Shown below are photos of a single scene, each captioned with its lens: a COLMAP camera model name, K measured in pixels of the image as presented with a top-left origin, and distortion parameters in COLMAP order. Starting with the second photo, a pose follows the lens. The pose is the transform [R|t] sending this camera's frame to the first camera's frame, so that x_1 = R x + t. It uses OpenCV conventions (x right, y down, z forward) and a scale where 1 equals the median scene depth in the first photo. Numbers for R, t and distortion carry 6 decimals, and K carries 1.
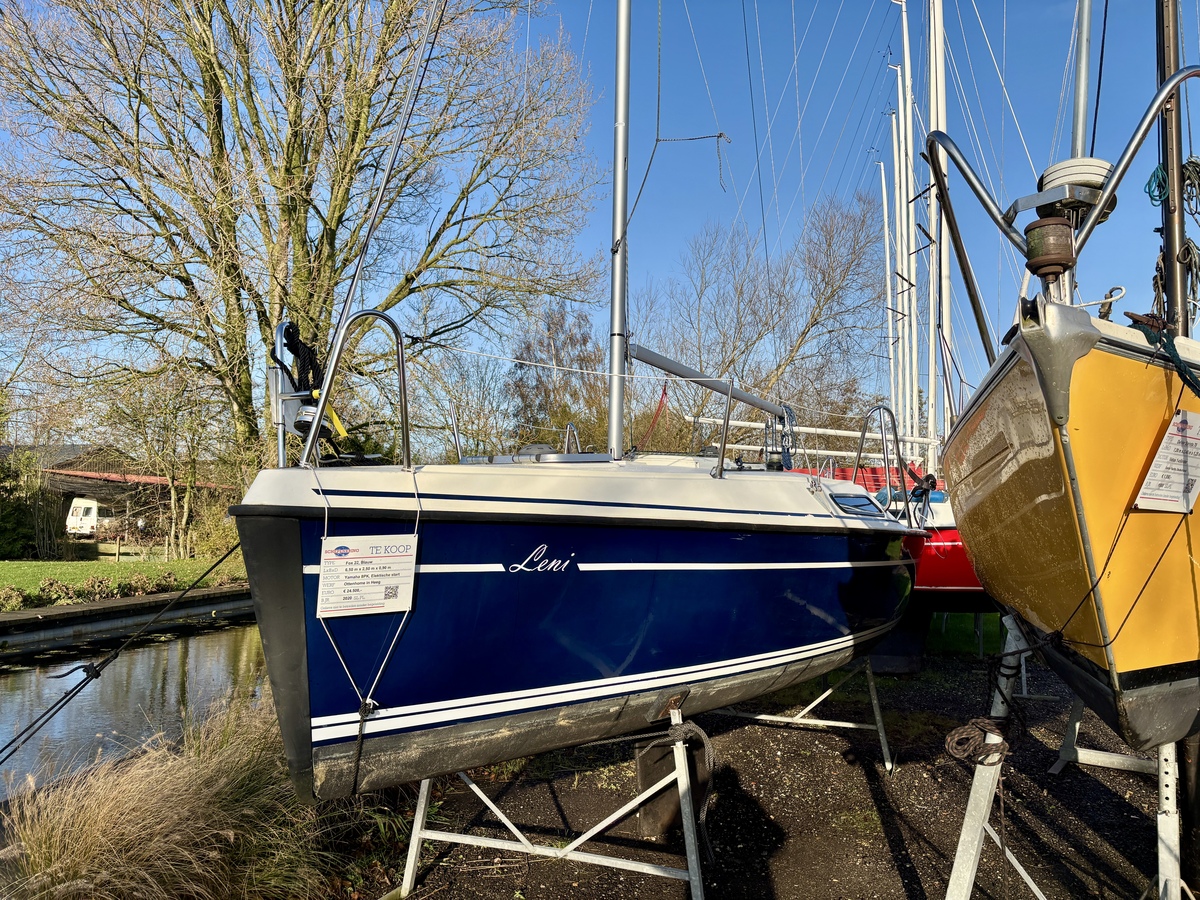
lens RADIAL K [[904.0, 0, 600.0], [0, 904.0, 450.0], [0, 0, 1]] dist [0.058889, -0.066189]
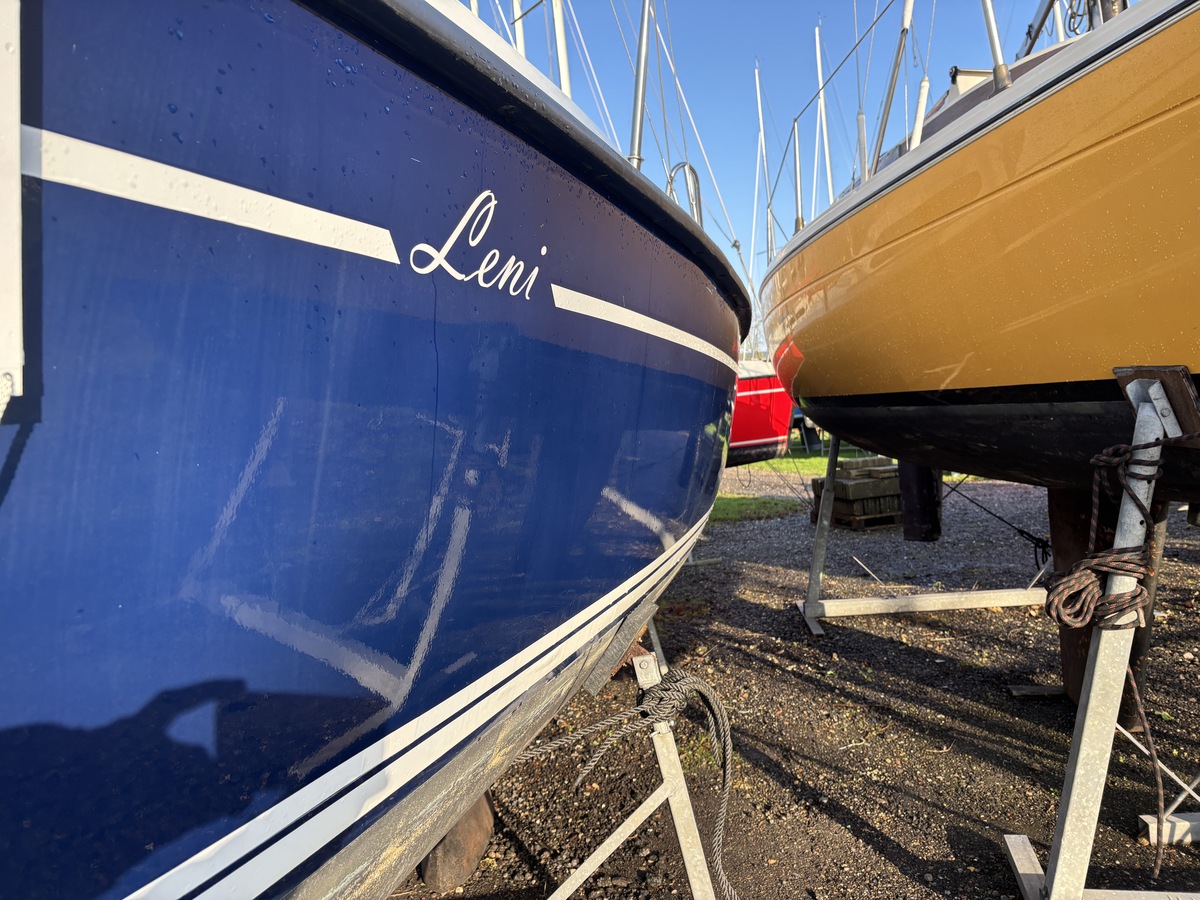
lens RADIAL K [[902.5, 0, 603.9], [0, 902.5, 451.5], [0, 0, 1]] dist [0.076959, -0.085036]
pose [[0.860226, -0.111079, 0.497667, -0.124044], [0.070620, 0.992532, 0.099464, 0.108983], [-0.504999, -0.050416, 0.861646, 0.498691]]
